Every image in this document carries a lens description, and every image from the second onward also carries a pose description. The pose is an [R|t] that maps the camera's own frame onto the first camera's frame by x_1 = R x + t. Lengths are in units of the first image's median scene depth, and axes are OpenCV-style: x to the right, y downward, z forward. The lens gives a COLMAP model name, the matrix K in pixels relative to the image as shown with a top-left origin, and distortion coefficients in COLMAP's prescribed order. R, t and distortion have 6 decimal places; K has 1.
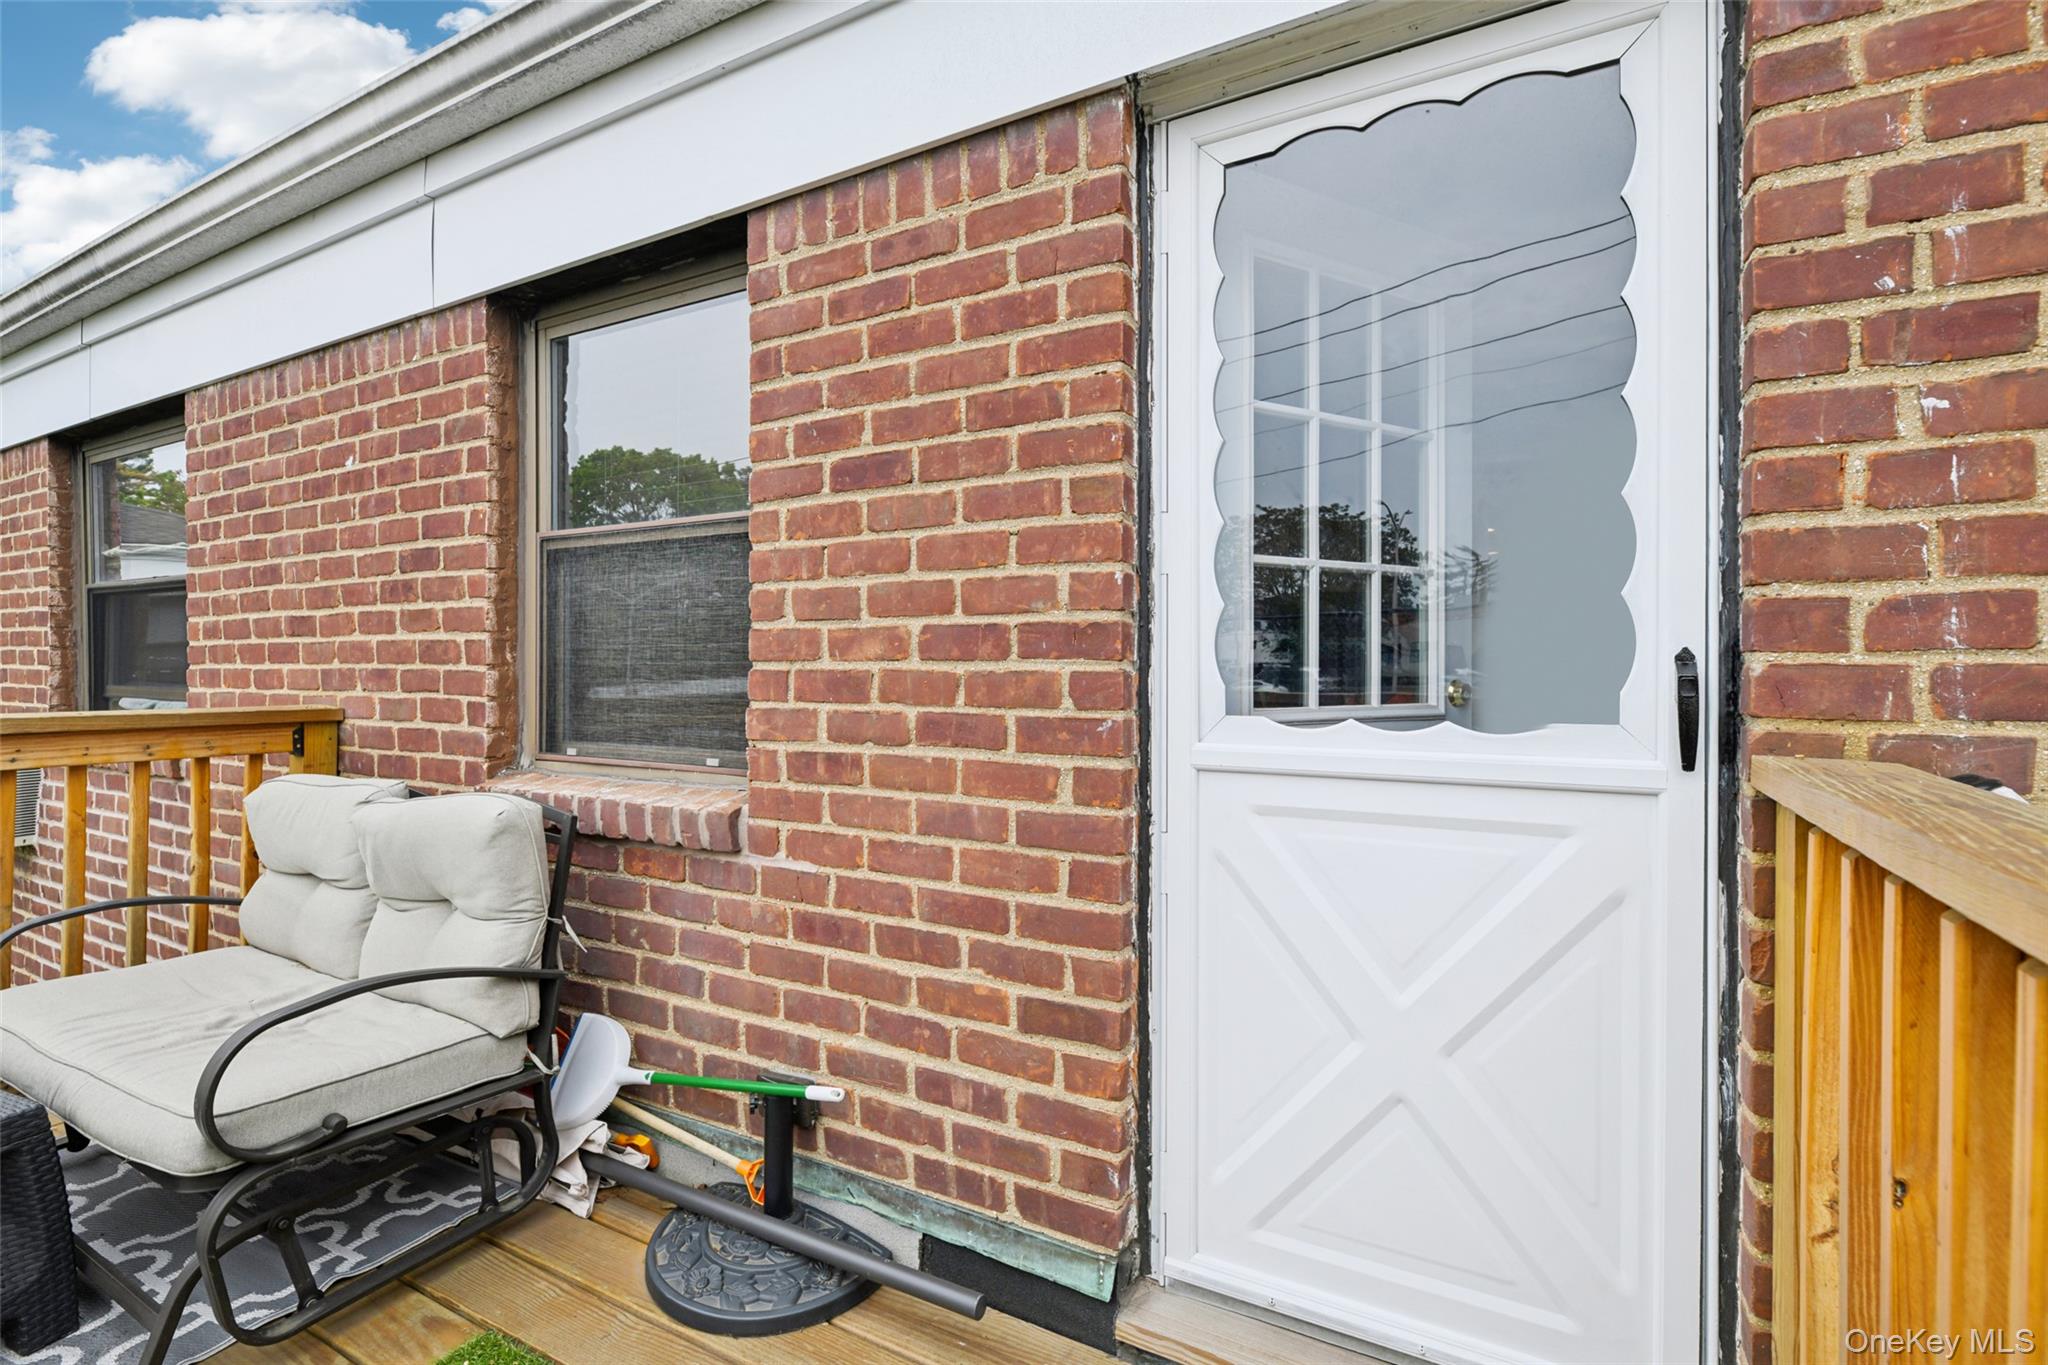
lens RADIAL K [[943.2, 0, 1017.0], [0, 943.2, 670.3], [0, 0, 1]] dist [0.000520, -0.001364]
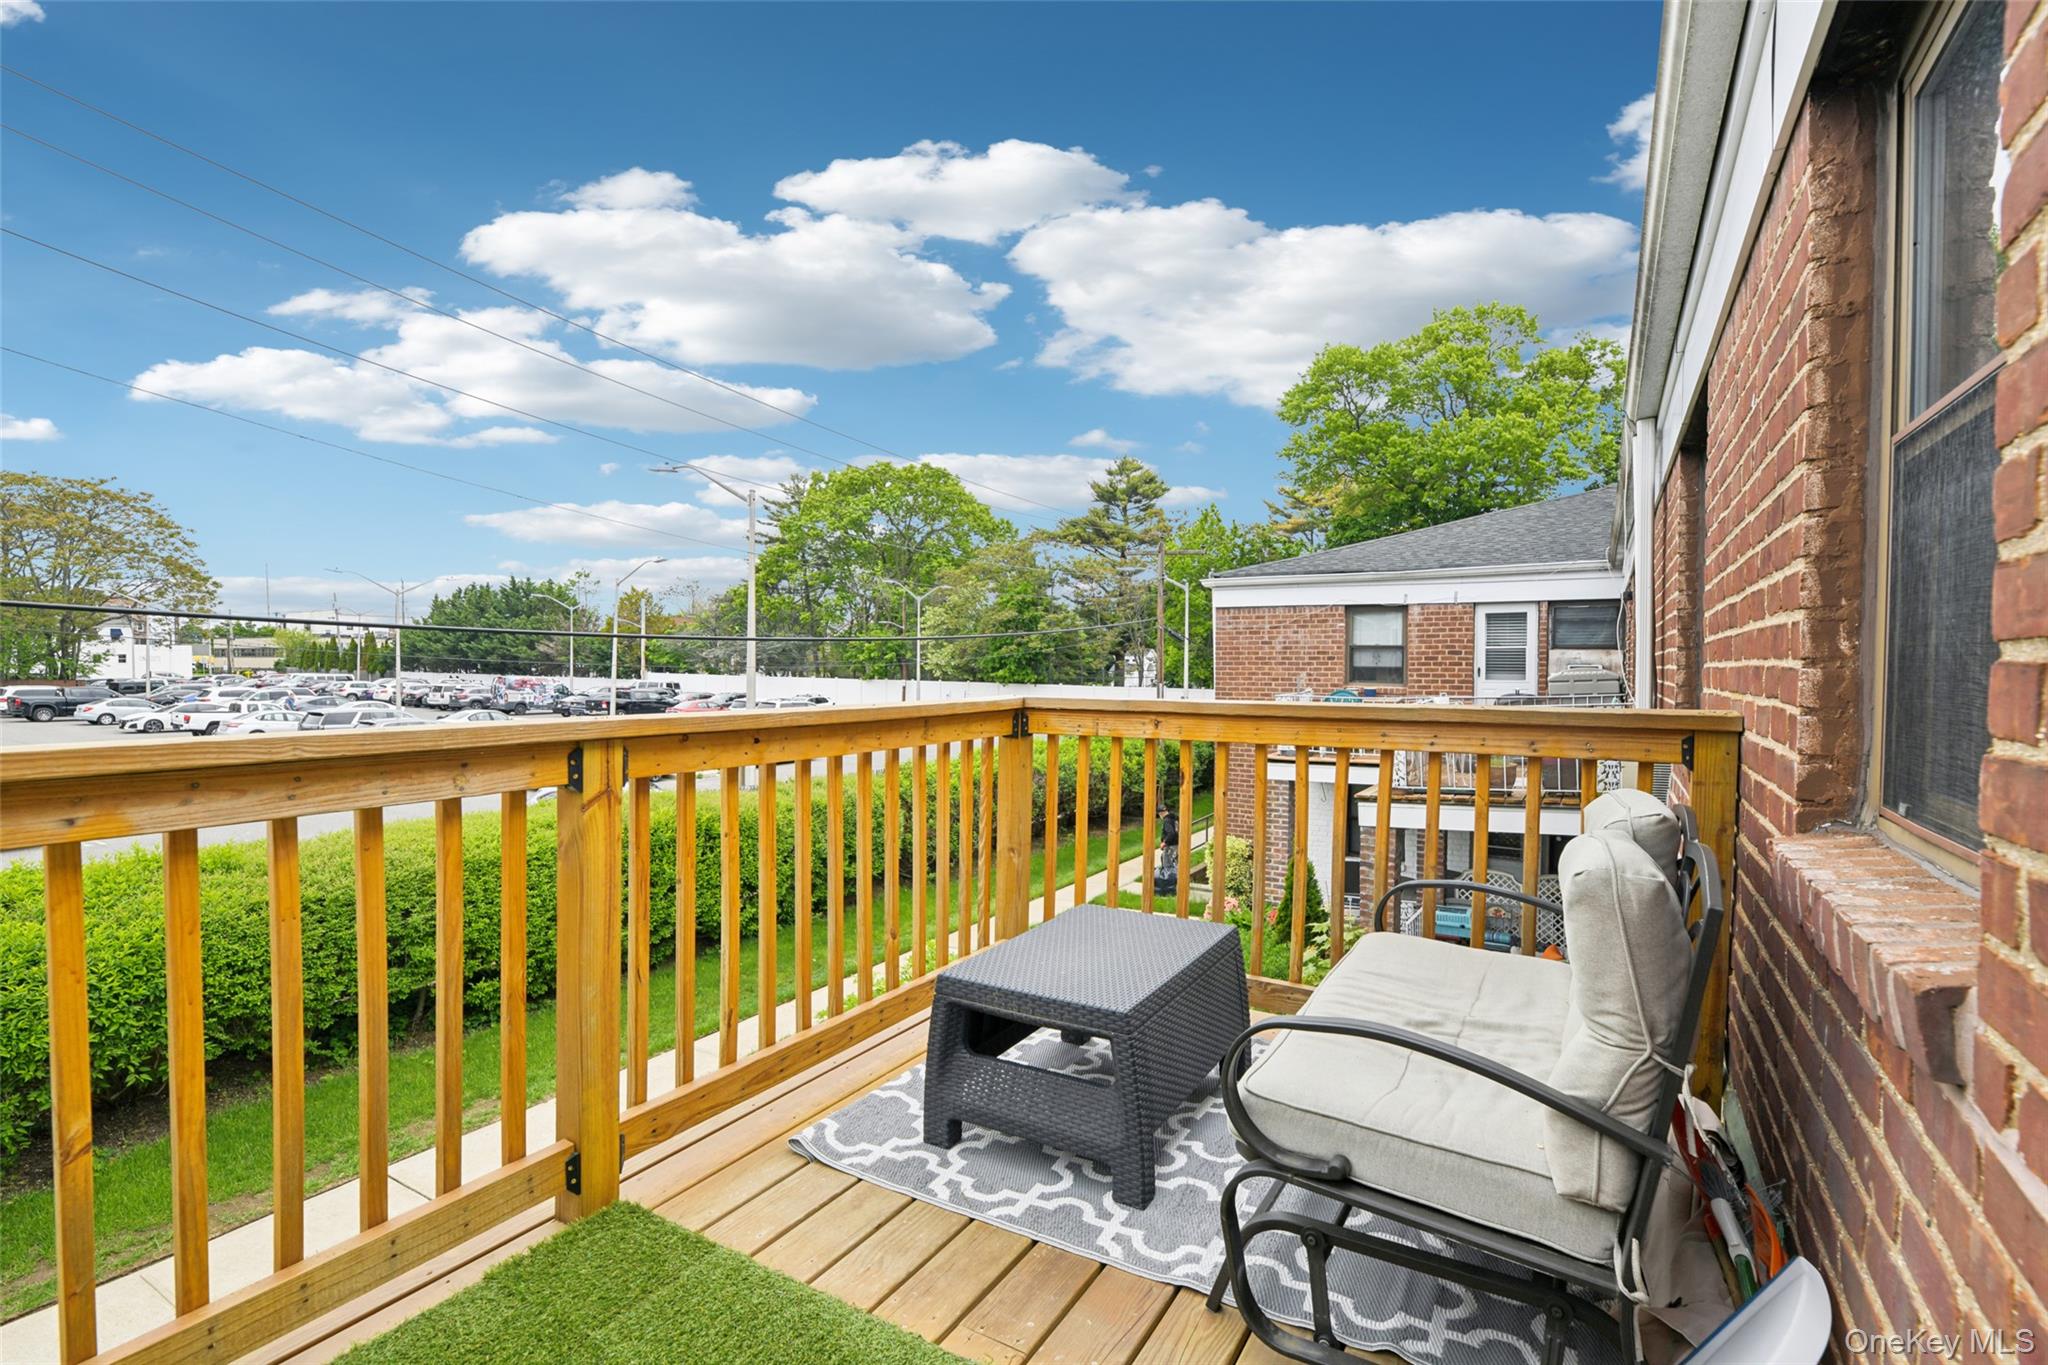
lens RADIAL K [[943.2, 0, 1018.8], [0, 943.2, 690.0], [0, 0, 1]] dist [0.000520, -0.001364]
pose [[-0.047680, 0.022949, -0.998599, 0.160221], [-0.005937, 0.999712, 0.023258, 0.004927], [0.998845, 0.007038, -0.047530, 0.649145]]
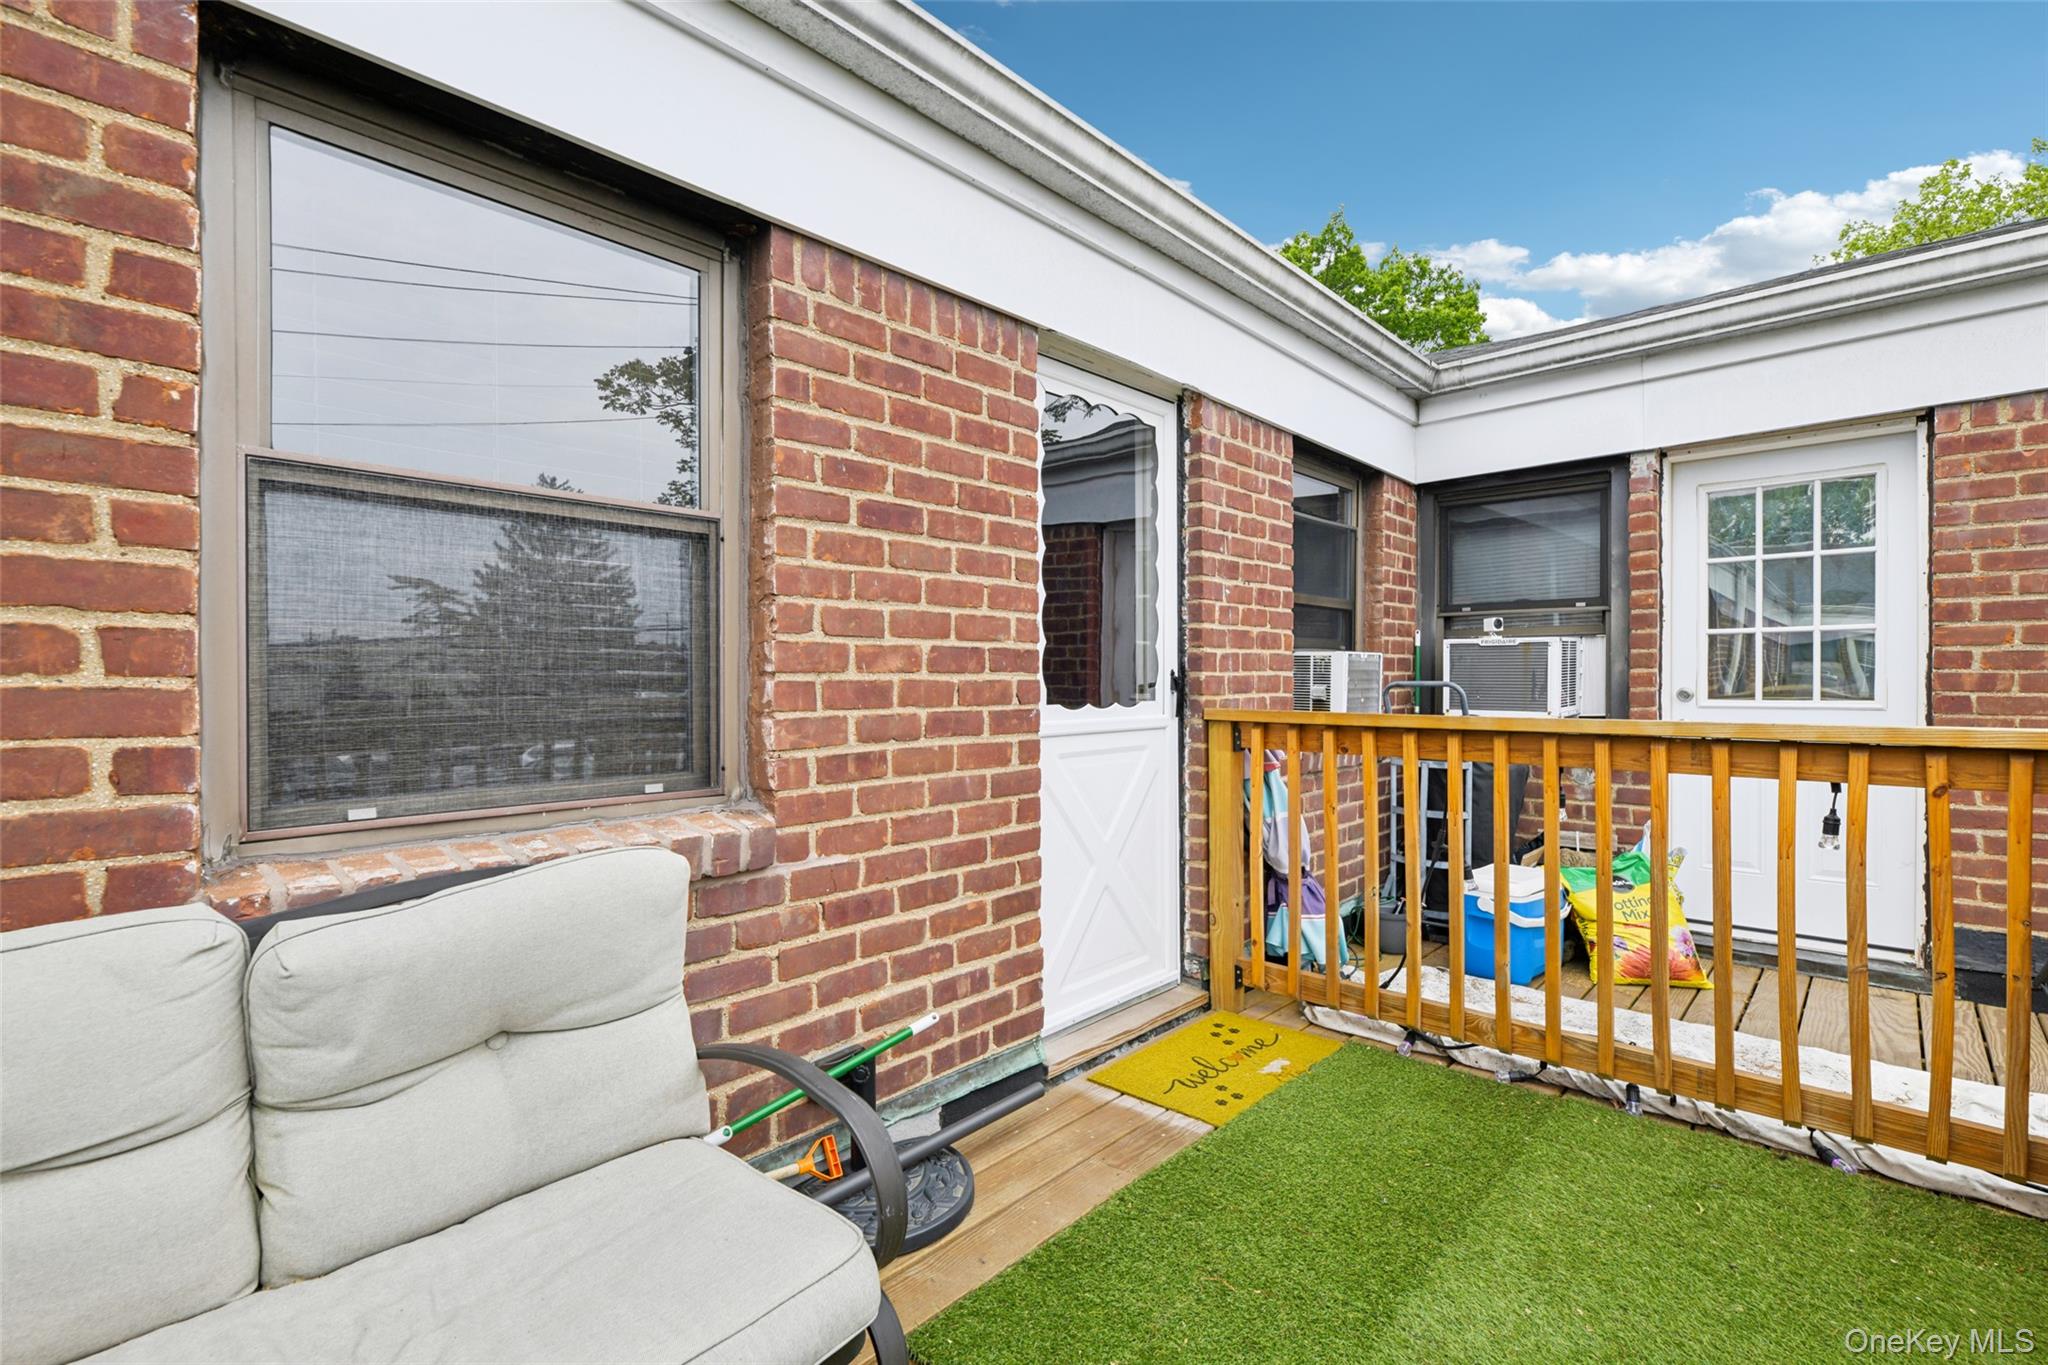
lens RADIAL K [[943.2, 0, 1023.2], [0, 943.2, 683.1], [0, 0, 1]] dist [0.000520, -0.001364]
pose [[0.228891, -0.005940, 0.973434, -1.269663], [0.009100, 0.999951, 0.003963, 0.000019], [-0.973410, 0.007951, 0.228934, 0.544749]]
